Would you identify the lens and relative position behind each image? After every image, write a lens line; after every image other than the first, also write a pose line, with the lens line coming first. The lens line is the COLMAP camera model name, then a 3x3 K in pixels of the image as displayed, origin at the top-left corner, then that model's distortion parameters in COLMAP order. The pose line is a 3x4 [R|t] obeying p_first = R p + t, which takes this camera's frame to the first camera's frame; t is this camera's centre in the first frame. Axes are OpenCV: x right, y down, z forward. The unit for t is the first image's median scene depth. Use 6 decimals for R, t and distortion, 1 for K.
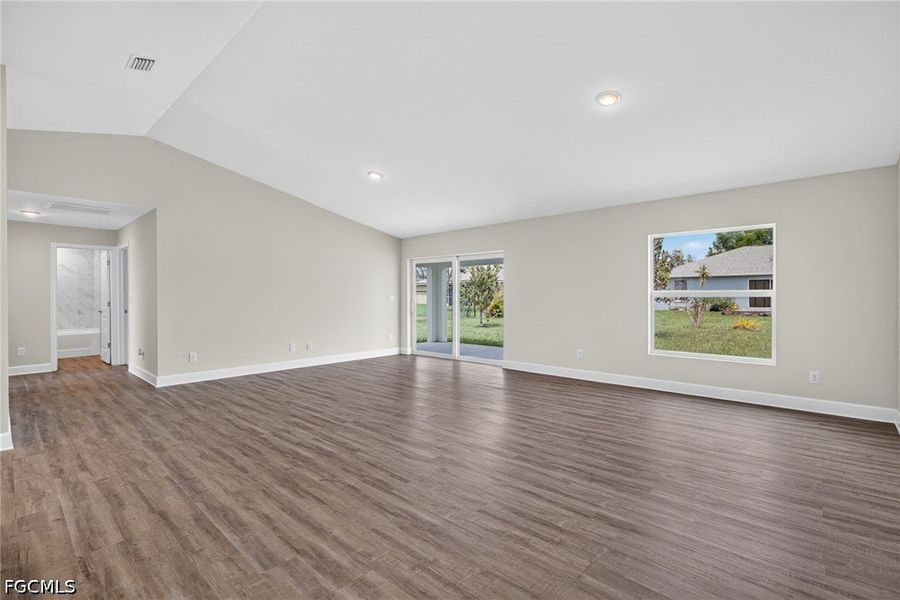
lens RADIAL K [[410.4, 0, 450.0], [0, 410.4, 300.0], [0, 0, 1]] dist [-0.000859, 0.000180]
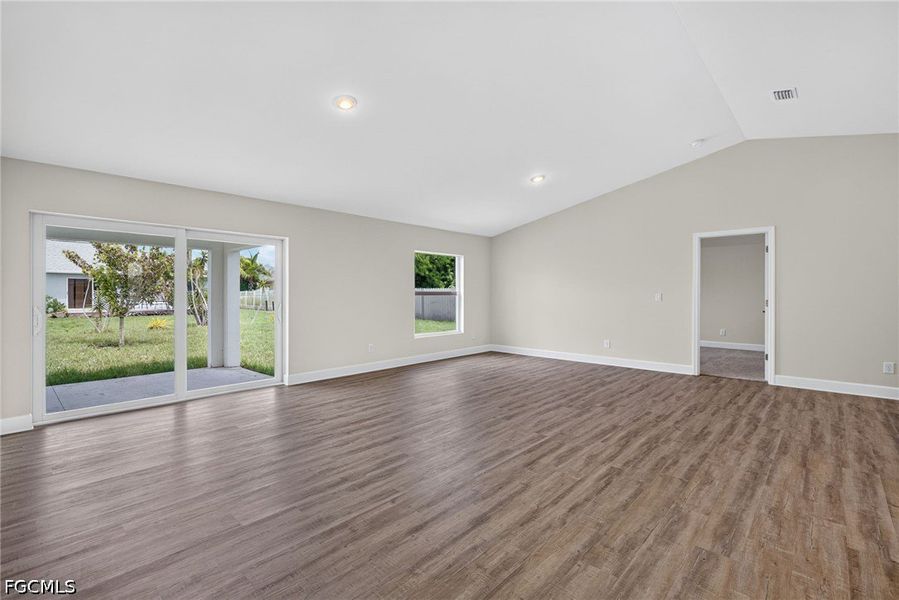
lens RADIAL K [[403.8, 0, 444.4], [0, 403.8, 297.1], [0, 0, 1]] dist [0.002727, -0.000044]
pose [[0.024484, -0.005011, 0.999688, -1.128130], [0.013422, 0.999899, 0.004684, -0.007916], [-0.999610, 0.013303, 0.024549, 1.183820]]
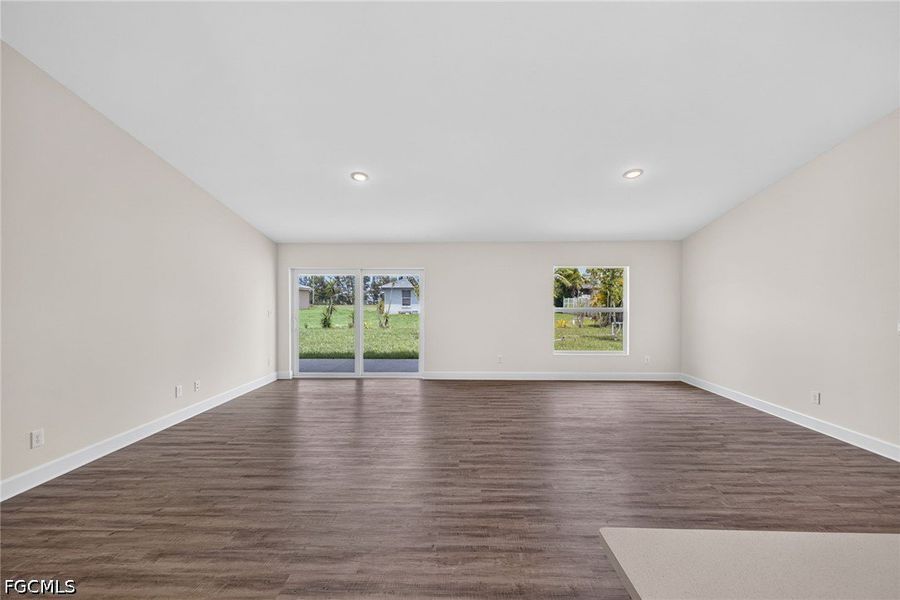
lens RADIAL K [[378.5, 0, 450.0], [0, 378.5, 300.0], [0, 0, 1]] dist [0.008418, -0.000172]
pose [[0.754704, 0.002051, 0.656062, -0.802489], [0.005544, 0.999939, -0.009503, -0.050590], [-0.656042, 0.010808, 0.754647, 0.386711]]
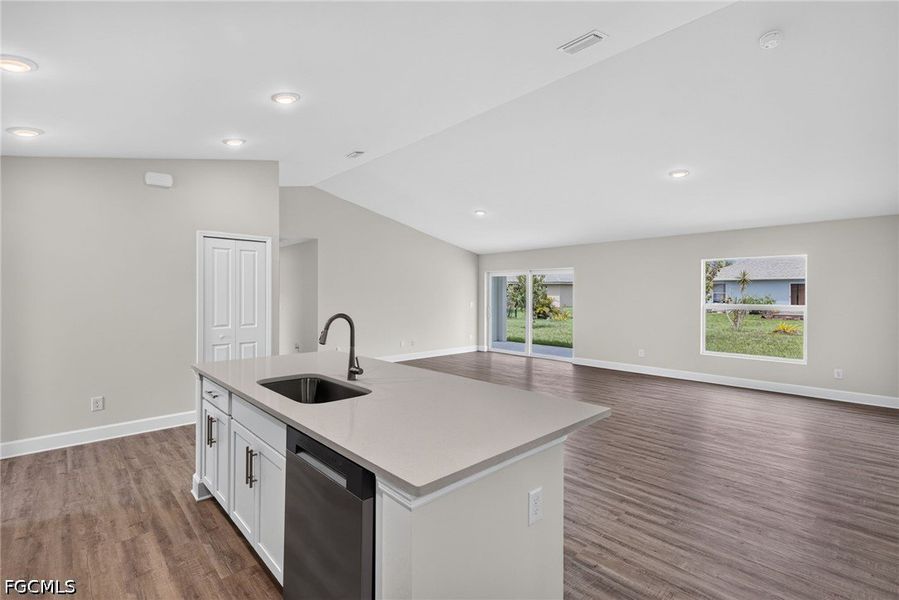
lens RADIAL K [[403.8, 0, 444.4], [0, 403.8, 297.1], [0, 0, 1]] dist [0.002727, -0.000044]
pose [[0.996779, 0.006571, -0.079923, -0.274988], [-0.006910, 0.999968, -0.003961, -0.044724], [0.079895, 0.004501, 0.996793, -0.410431]]
